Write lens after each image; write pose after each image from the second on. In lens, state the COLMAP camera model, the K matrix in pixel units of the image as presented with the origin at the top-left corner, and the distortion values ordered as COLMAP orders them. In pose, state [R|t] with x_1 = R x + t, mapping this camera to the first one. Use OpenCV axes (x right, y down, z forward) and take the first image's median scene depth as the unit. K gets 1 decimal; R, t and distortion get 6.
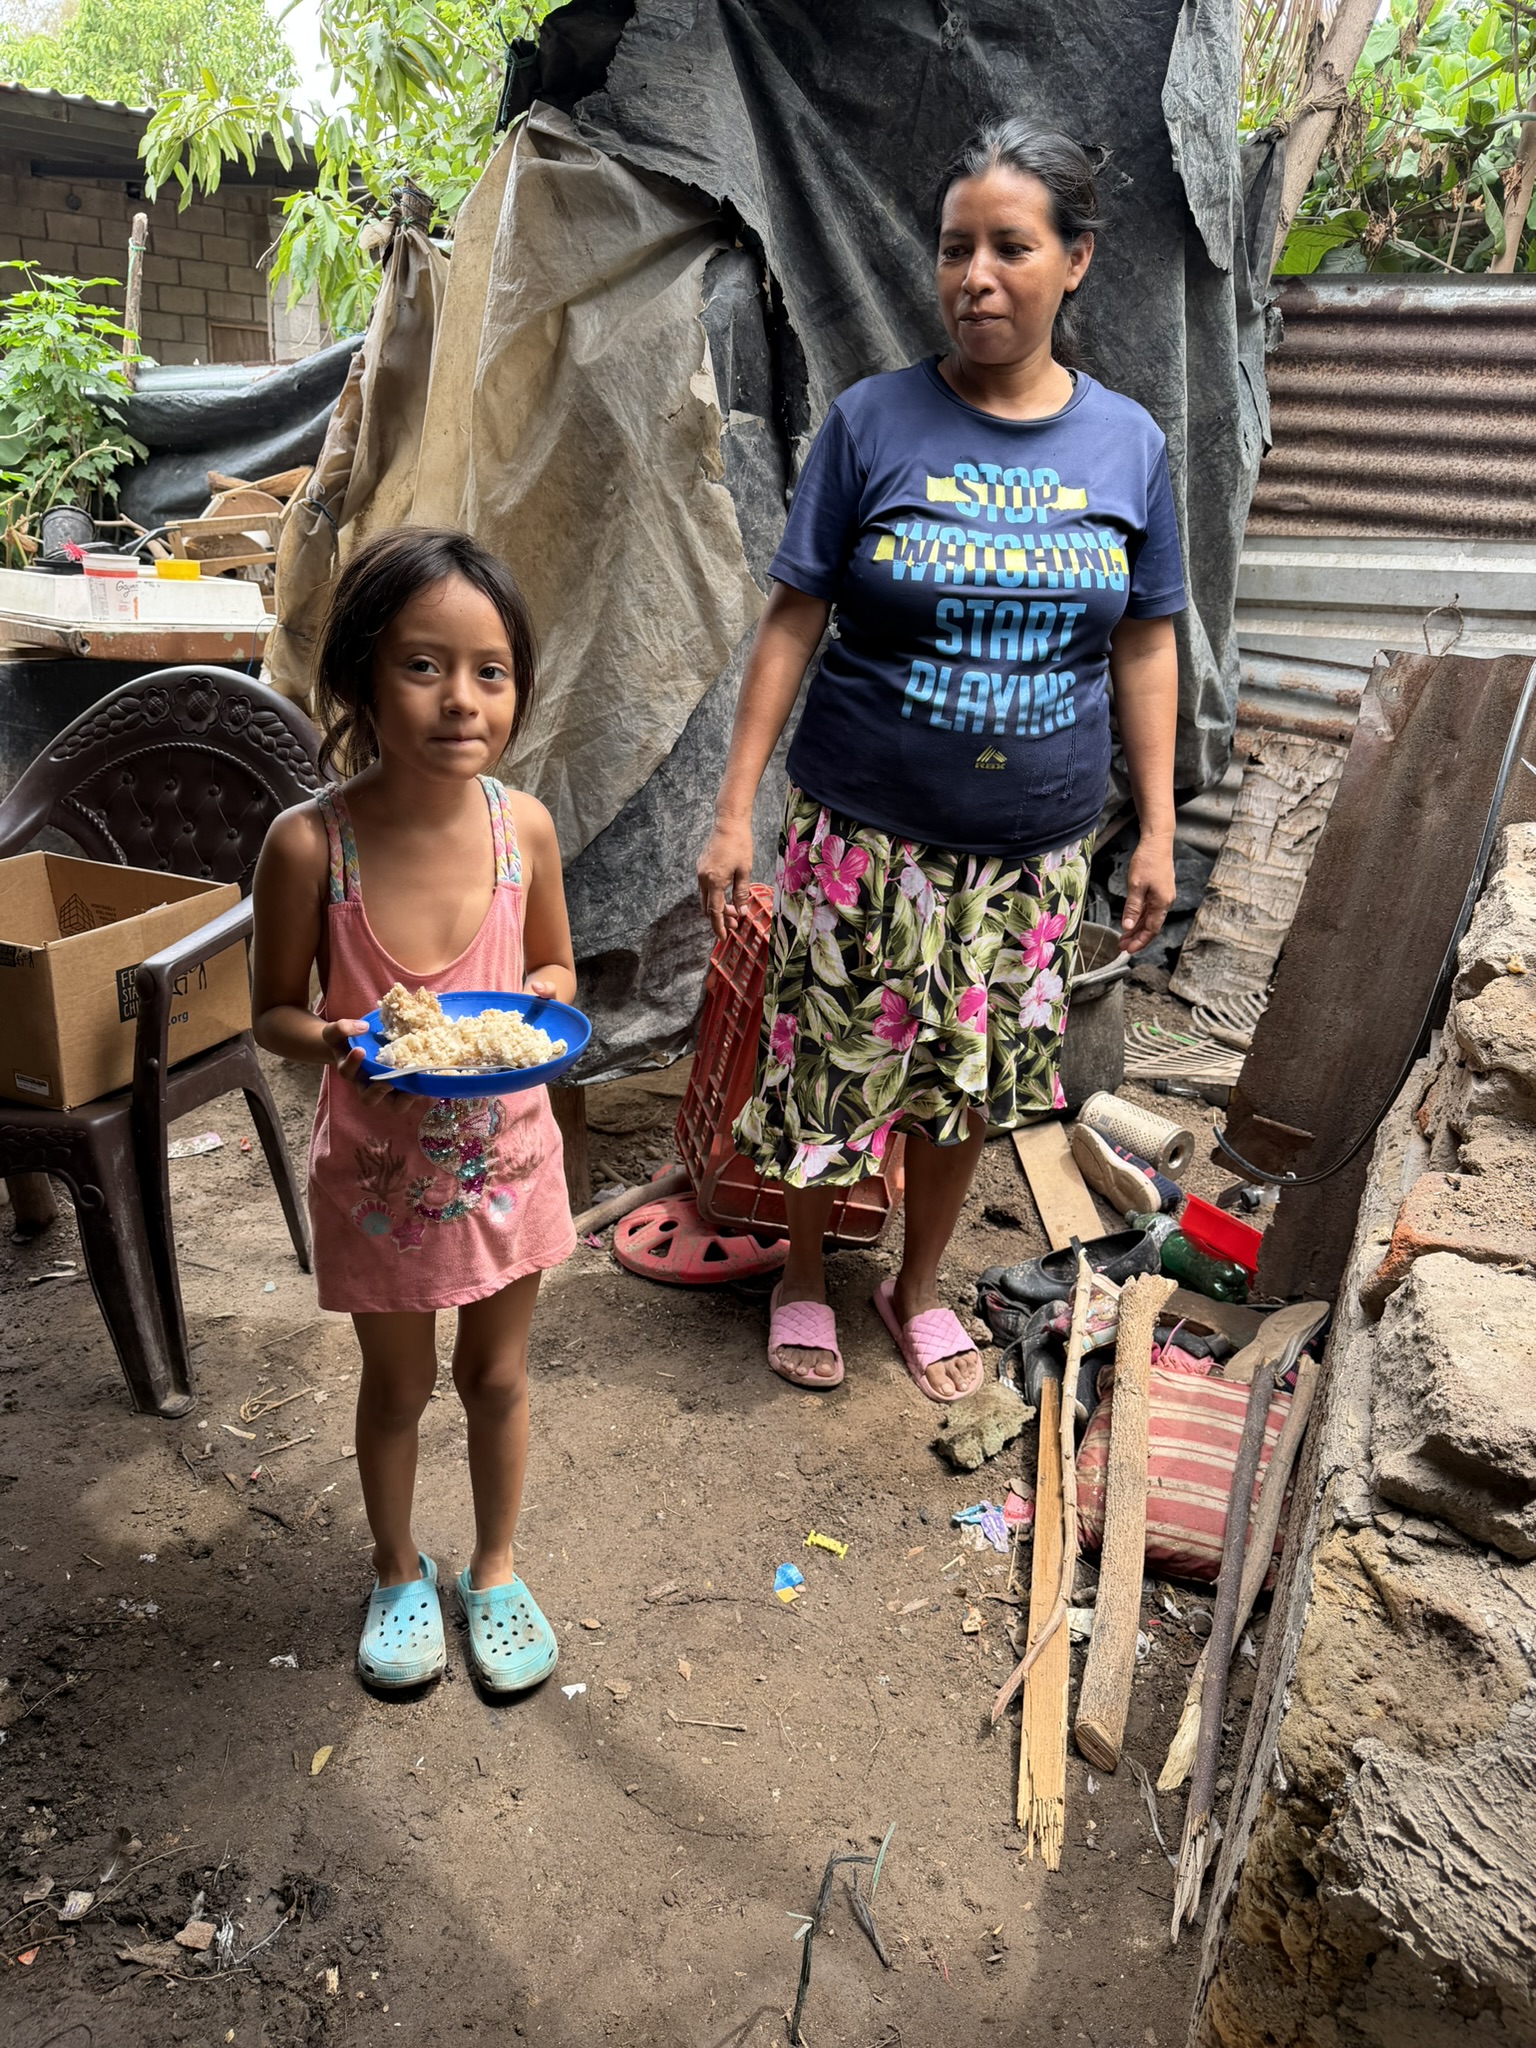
lens RADIAL K [[1454.0, 0, 768.9], [0, 1454.0, 1043.2], [0, 0, 1]] dist [0.042609, -0.071501]
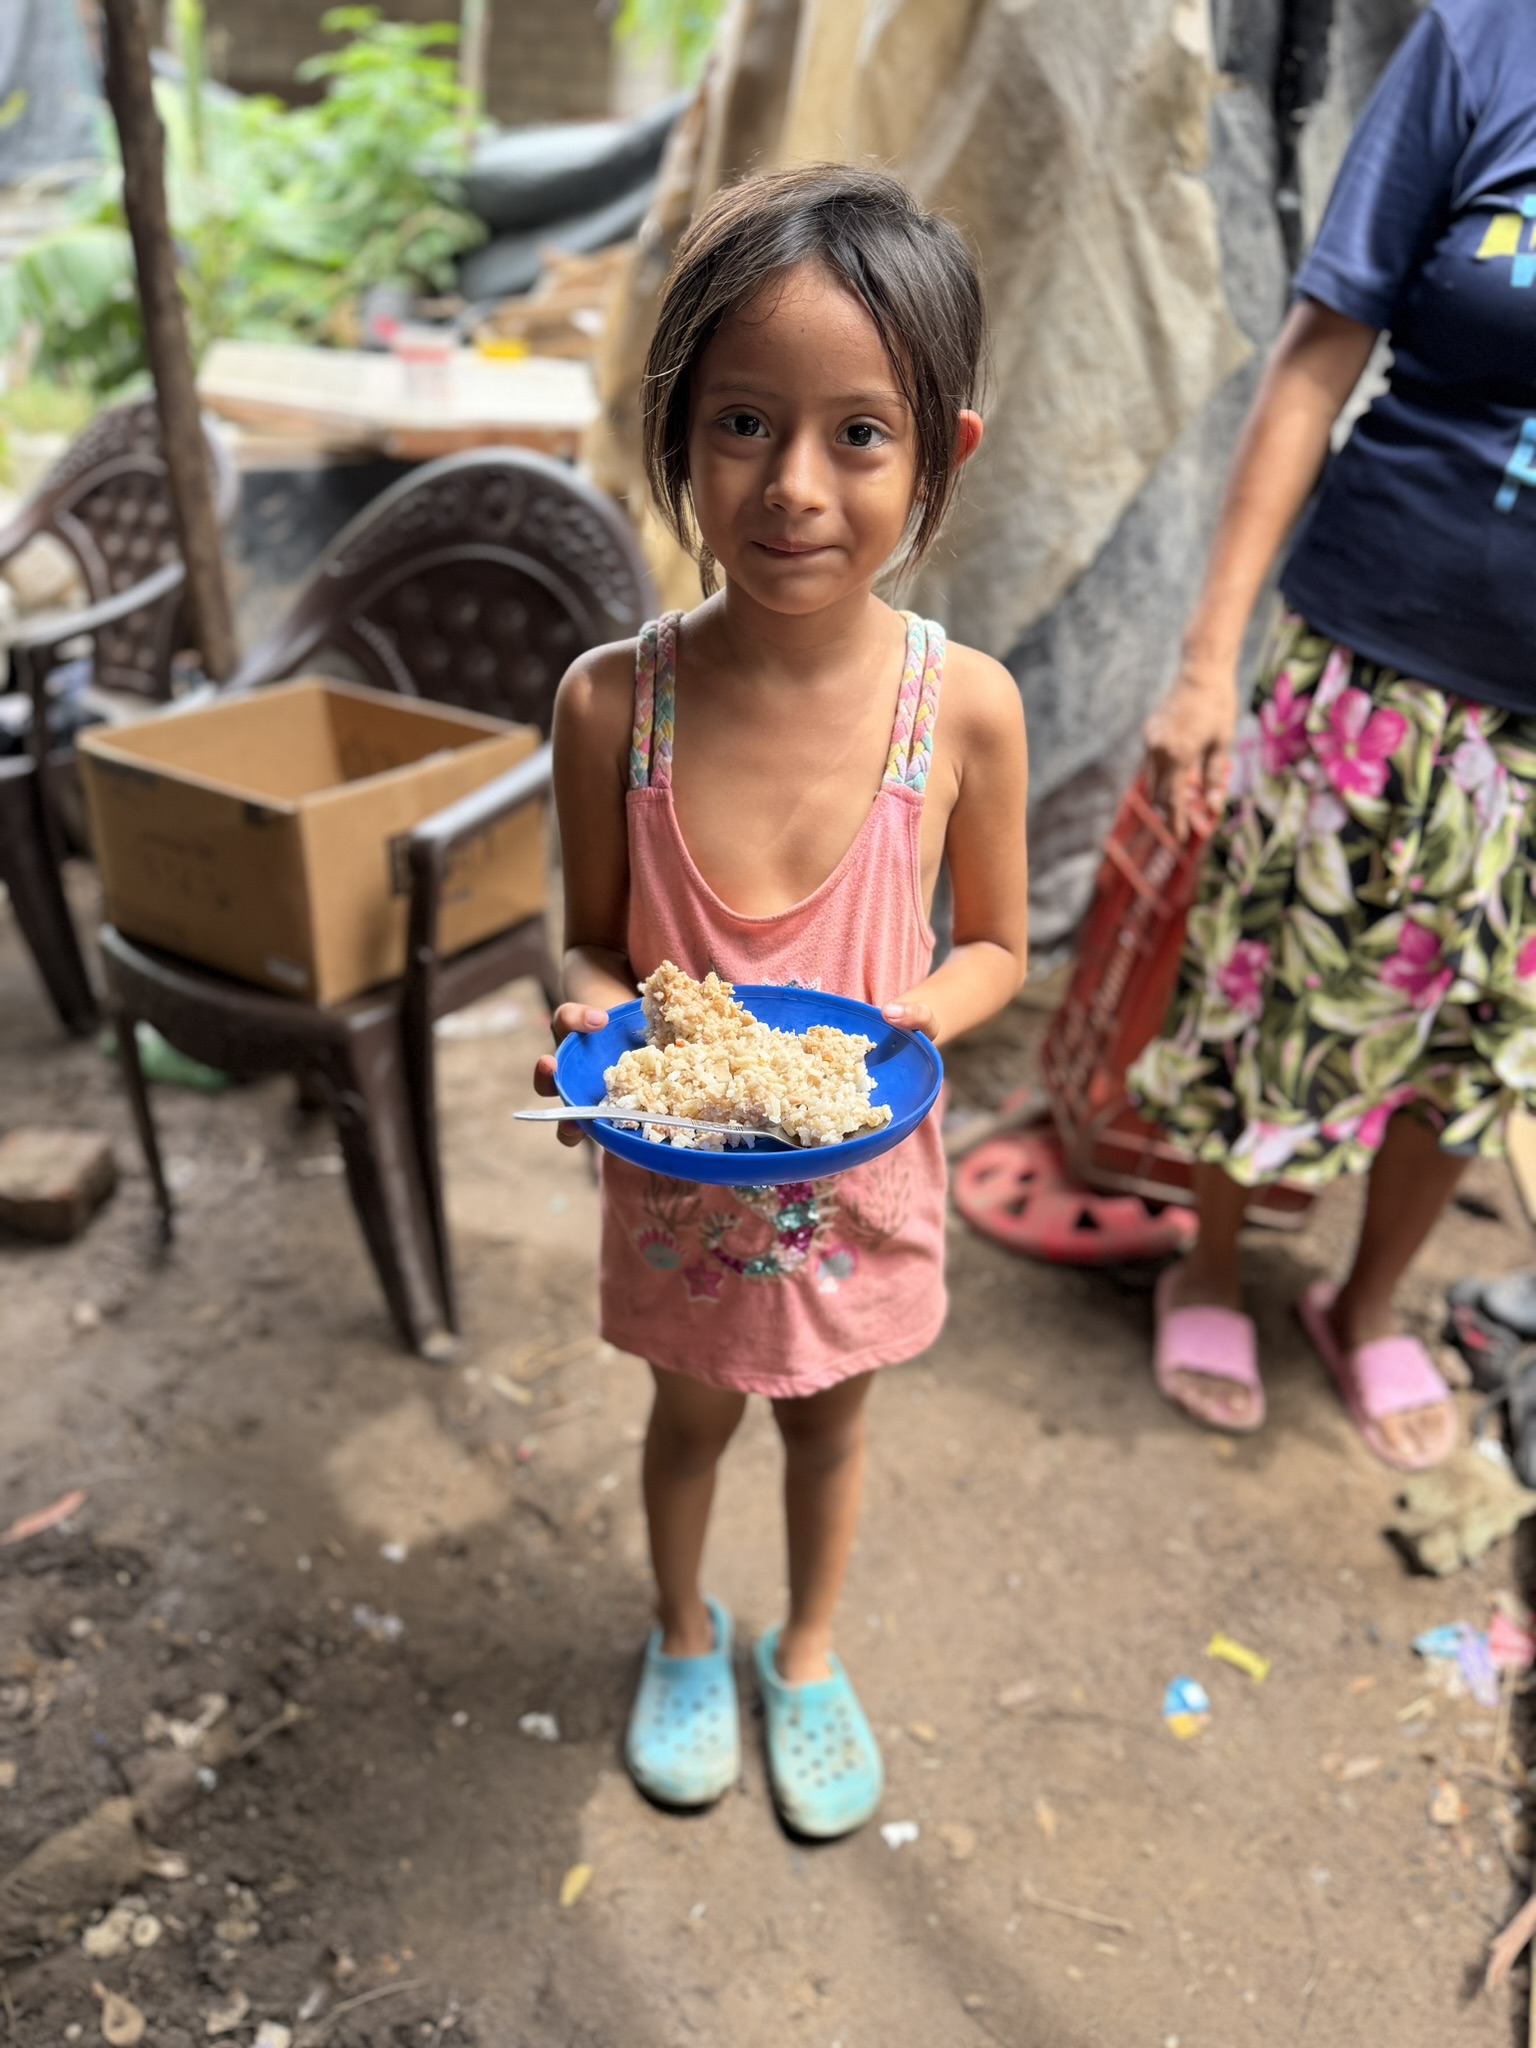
lens RADIAL K [[1454.0, 0, 758.3], [0, 1454.0, 1038.9], [0, 0, 1]] dist [0.042609, -0.071501]
pose [[0.975431, 0.077611, -0.206180, -0.069414], [-0.054806, 0.991955, 0.114112, -0.042222], [0.213378, -0.100009, 0.971837, 0.250537]]
